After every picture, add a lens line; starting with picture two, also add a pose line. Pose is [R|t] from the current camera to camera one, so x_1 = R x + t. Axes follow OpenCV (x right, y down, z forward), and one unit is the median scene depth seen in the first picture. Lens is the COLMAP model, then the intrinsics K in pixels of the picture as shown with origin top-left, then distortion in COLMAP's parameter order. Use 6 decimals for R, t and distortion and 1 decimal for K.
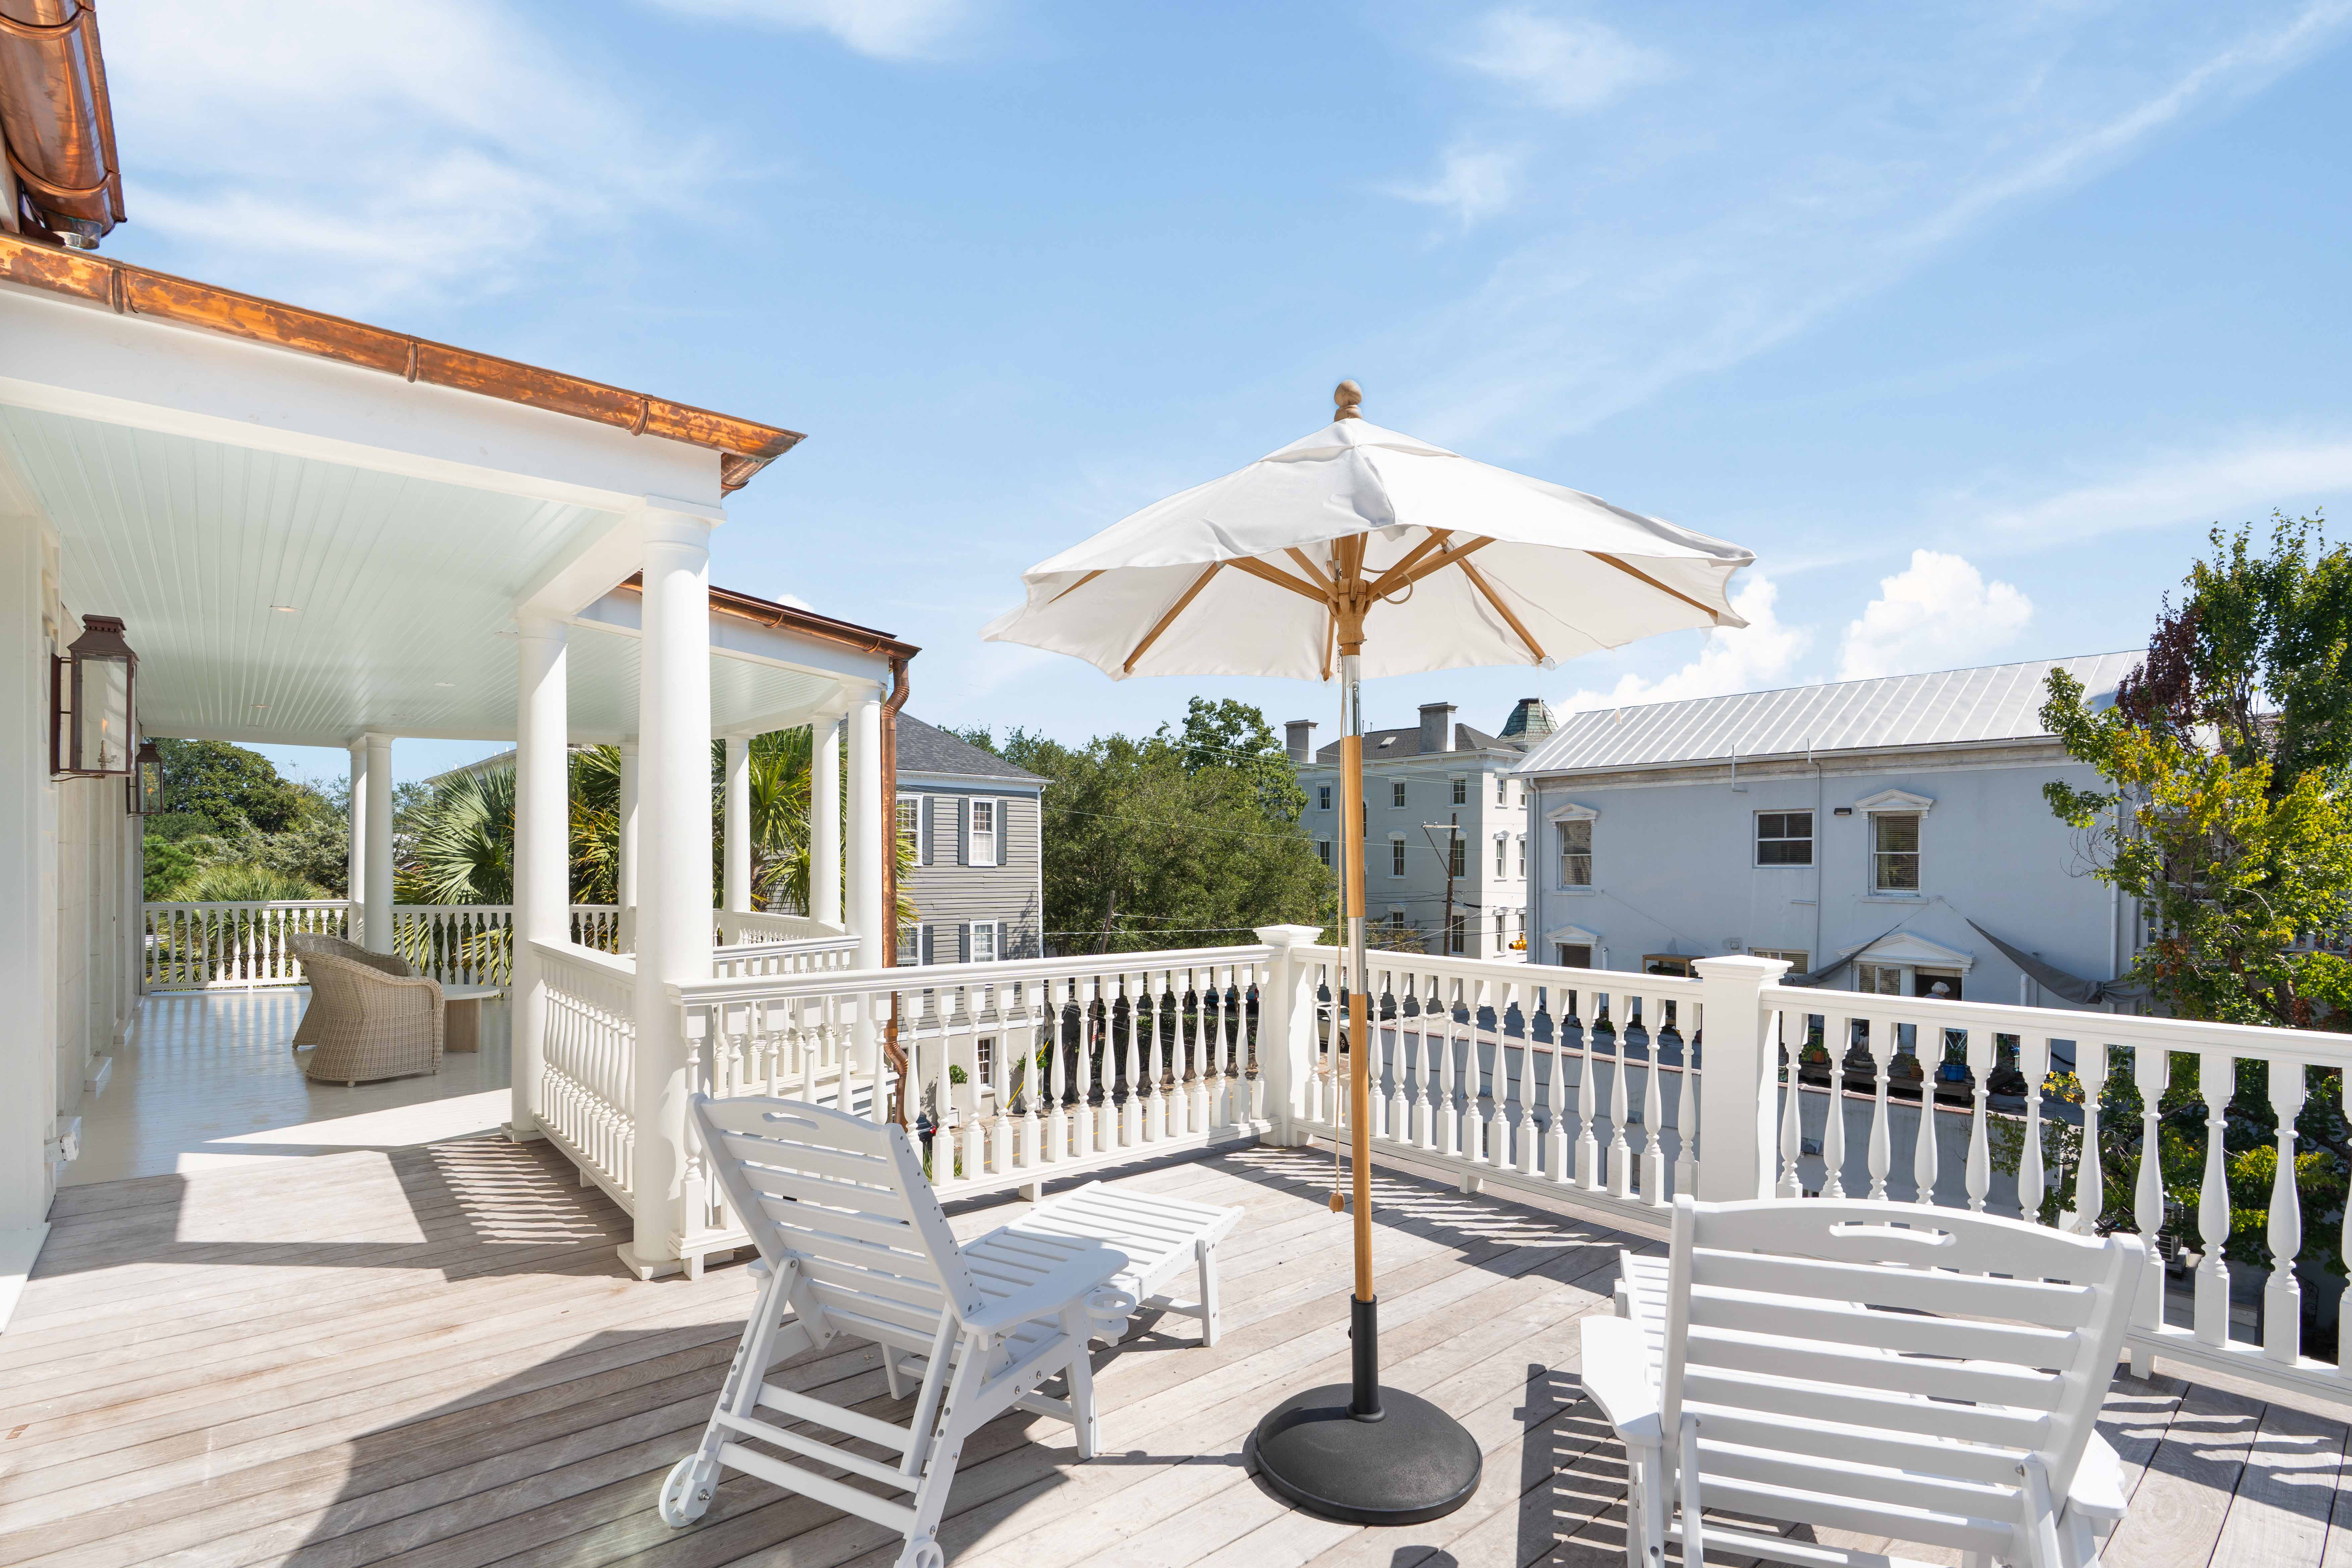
lens RADIAL K [[1077.9, 0, 1149.5], [0, 1077.9, 872.0], [0, 0, 1]] dist [-0.002285, 0.002560]
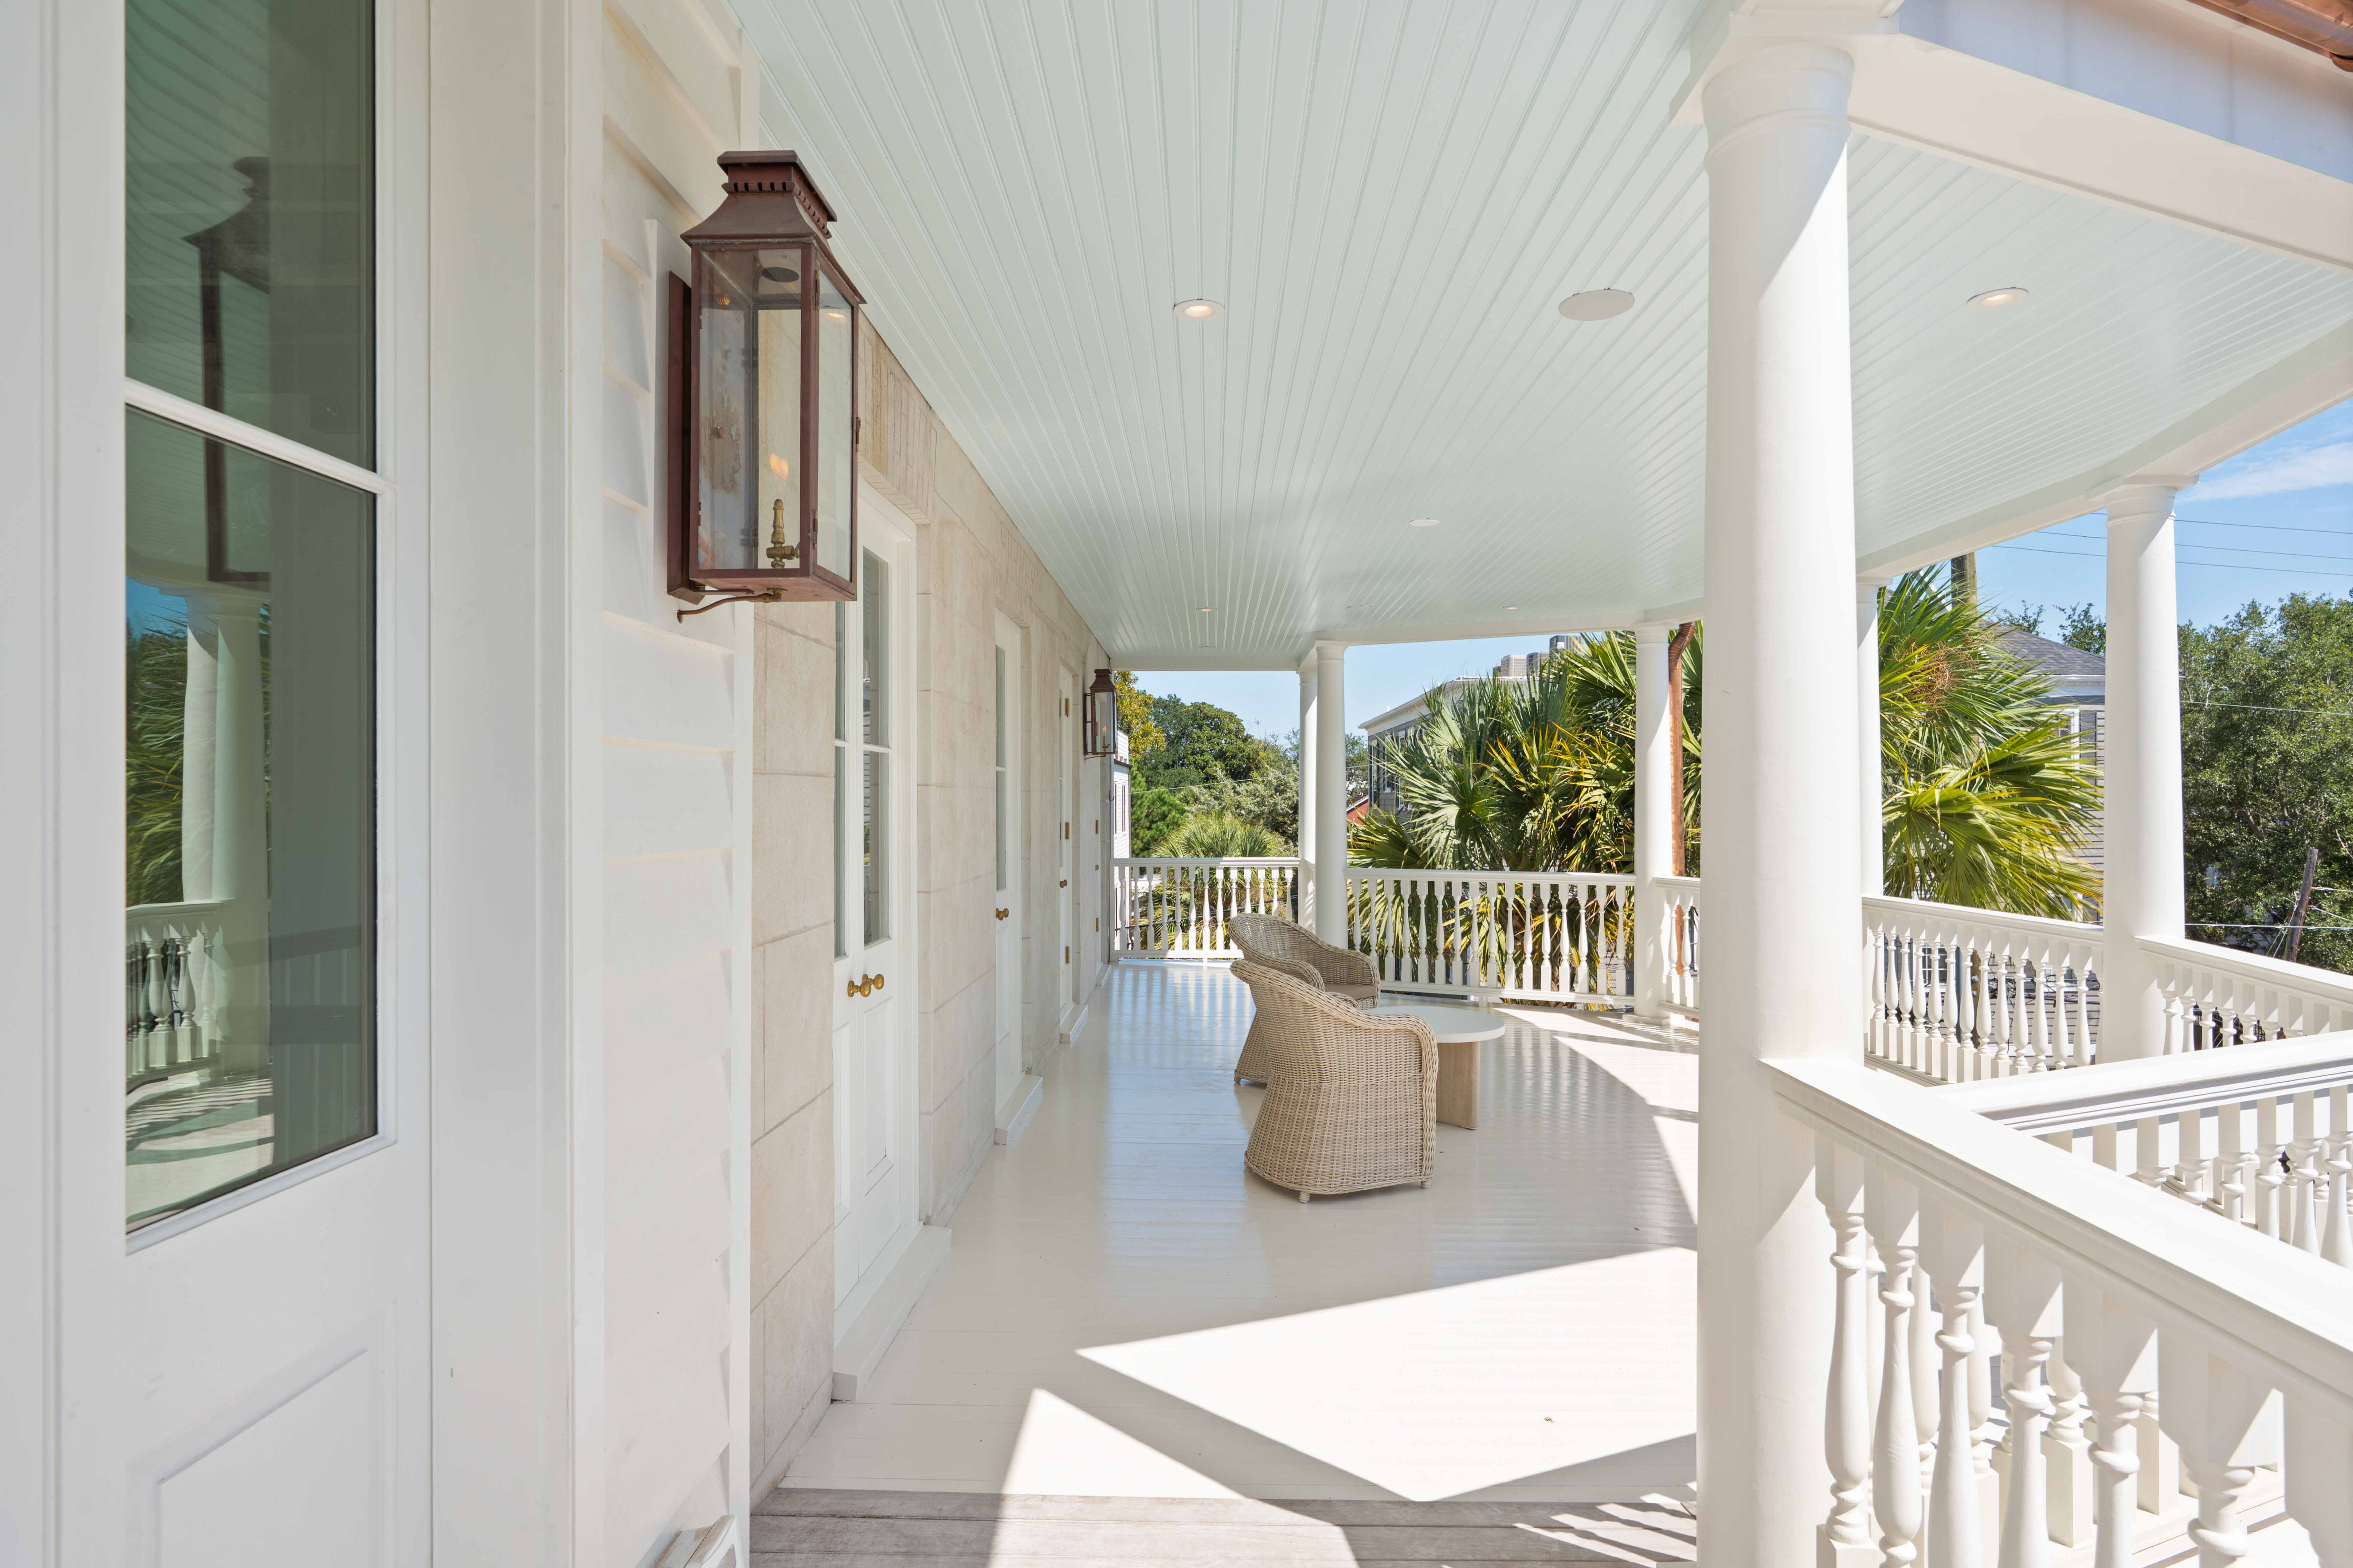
lens RADIAL K [[1153.2, 0, 1189.0], [0, 1153.2, 793.7], [0, 0, 1]] dist [-0.005484, -0.000650]
pose [[0.742812, -0.015598, -0.669318, -0.087506], [0.001776, 0.999771, -0.021328, -0.001413], [0.669497, 0.014654, 0.742670, 0.117504]]
